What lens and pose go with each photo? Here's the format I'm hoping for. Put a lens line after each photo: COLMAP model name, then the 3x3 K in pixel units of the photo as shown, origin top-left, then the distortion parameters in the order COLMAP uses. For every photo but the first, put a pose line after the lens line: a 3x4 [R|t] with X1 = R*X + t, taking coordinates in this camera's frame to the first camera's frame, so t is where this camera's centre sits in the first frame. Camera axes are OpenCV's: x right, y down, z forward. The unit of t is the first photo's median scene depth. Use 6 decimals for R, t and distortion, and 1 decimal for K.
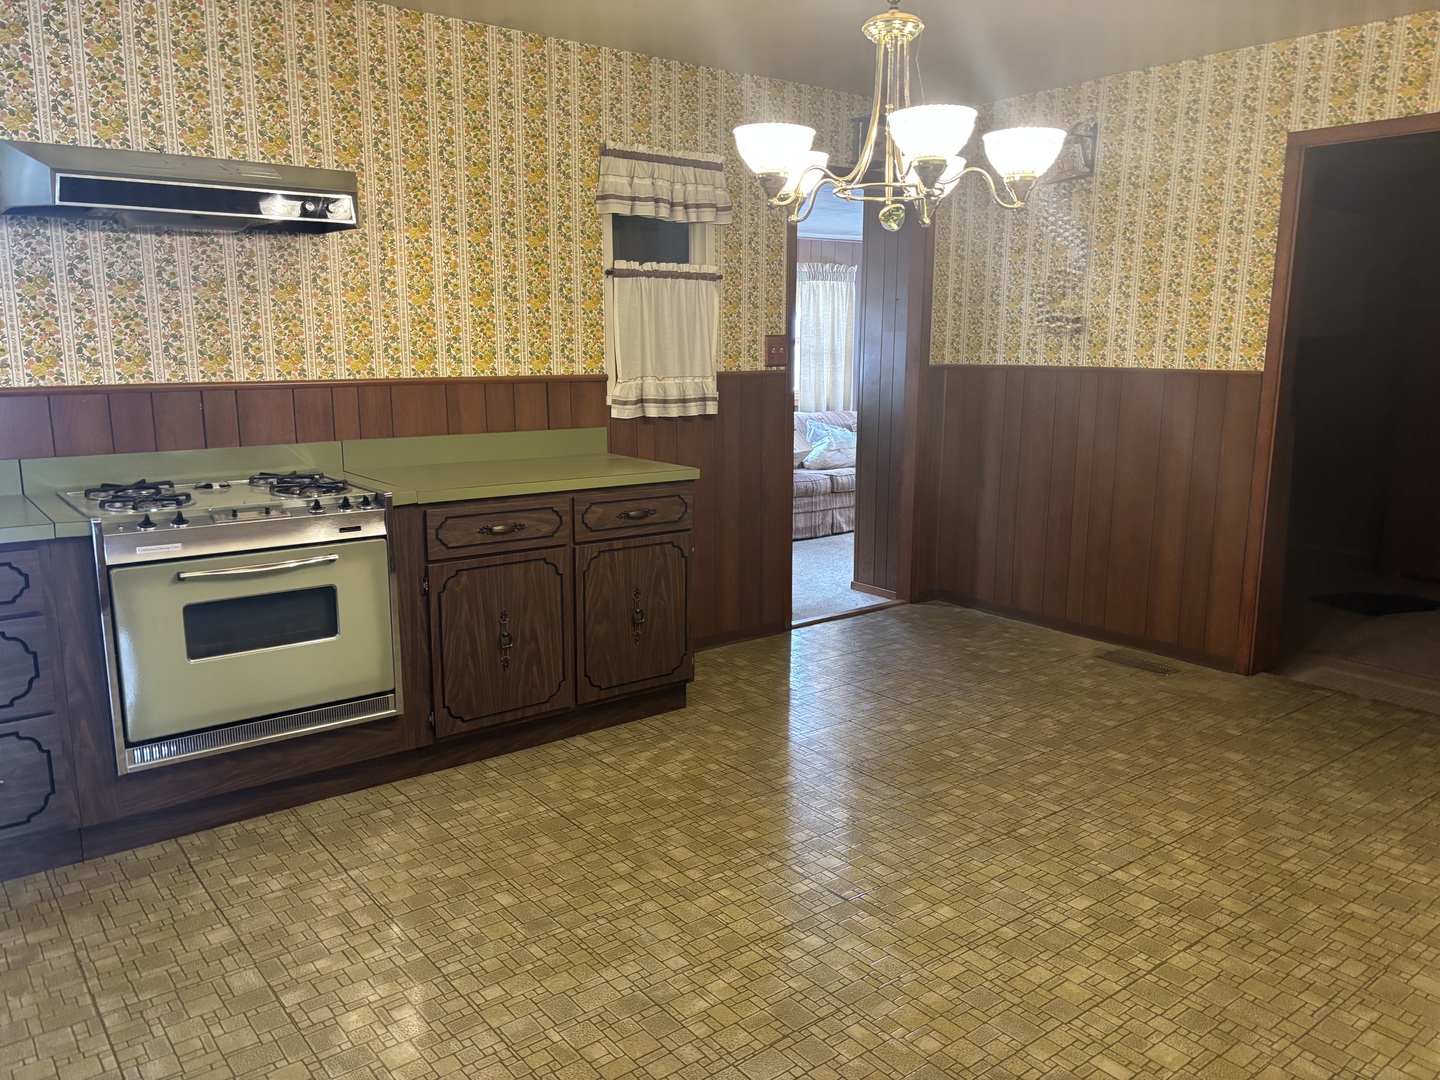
lens RADIAL K [[1089.7, 0, 720.0], [0, 1089.7, 540.0], [0, 0, 1]] dist [0.077732, -0.075687]
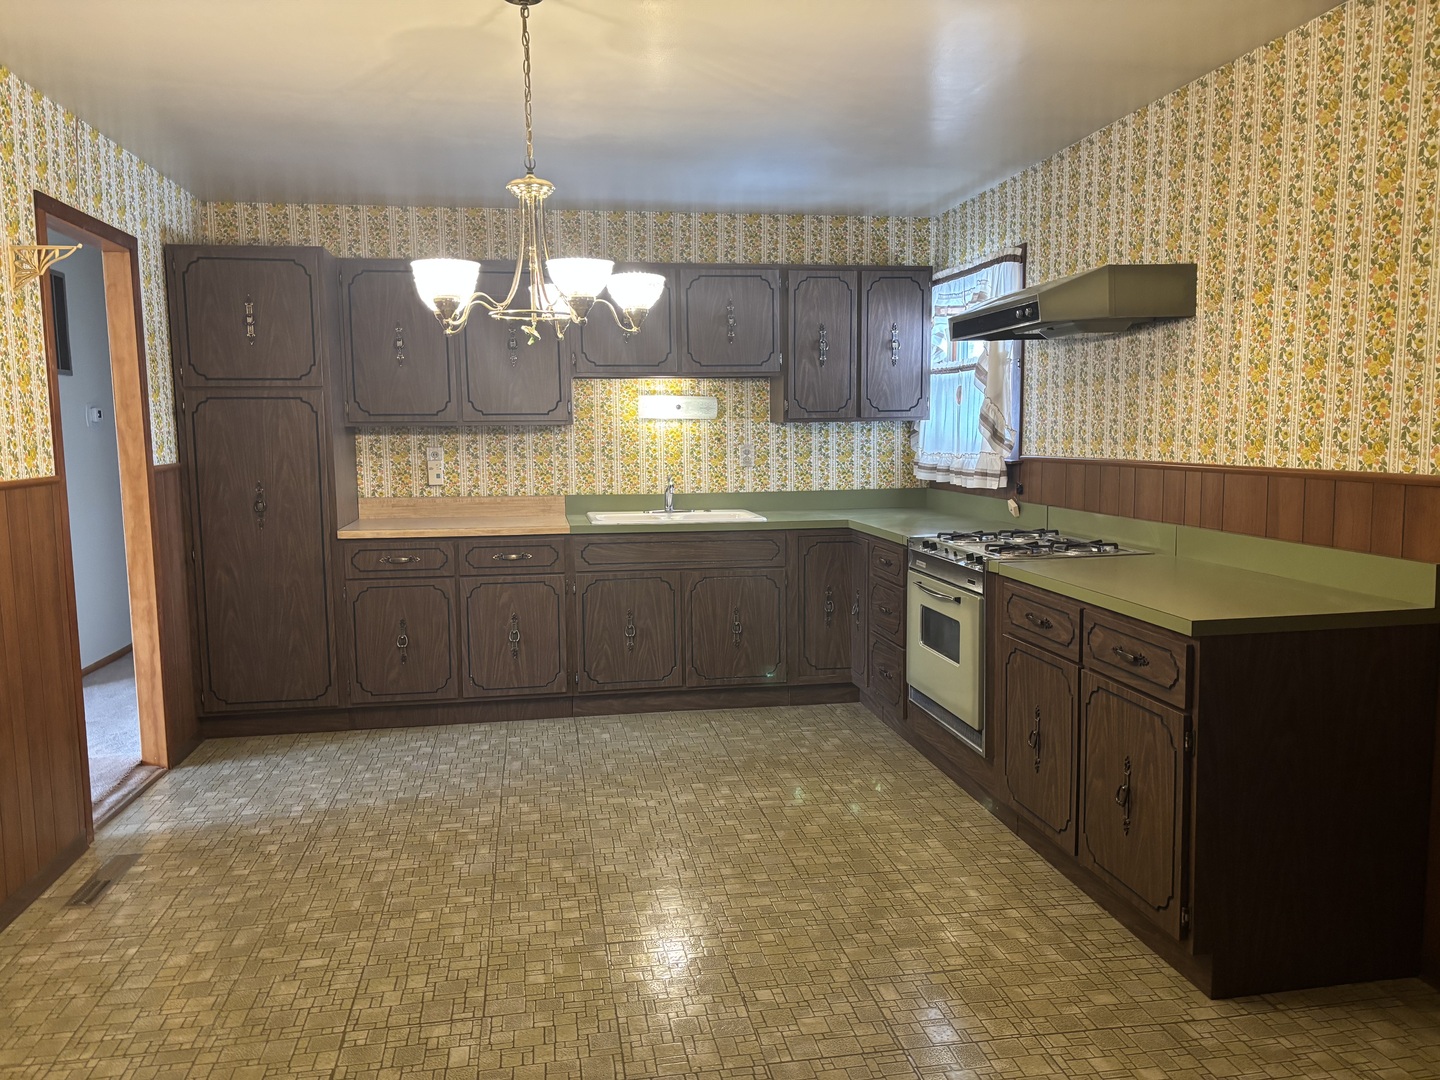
lens RADIAL K [[1110.6, 0, 720.0], [0, 1110.6, 540.0], [0, 0, 1]] dist [0.024656, 0.005744]
pose [[-0.482498, 0.097001, -0.870509, 0.807858], [-0.147211, 0.970731, 0.189764, -0.232288], [0.863437, 0.219709, -0.454097, 1.246566]]
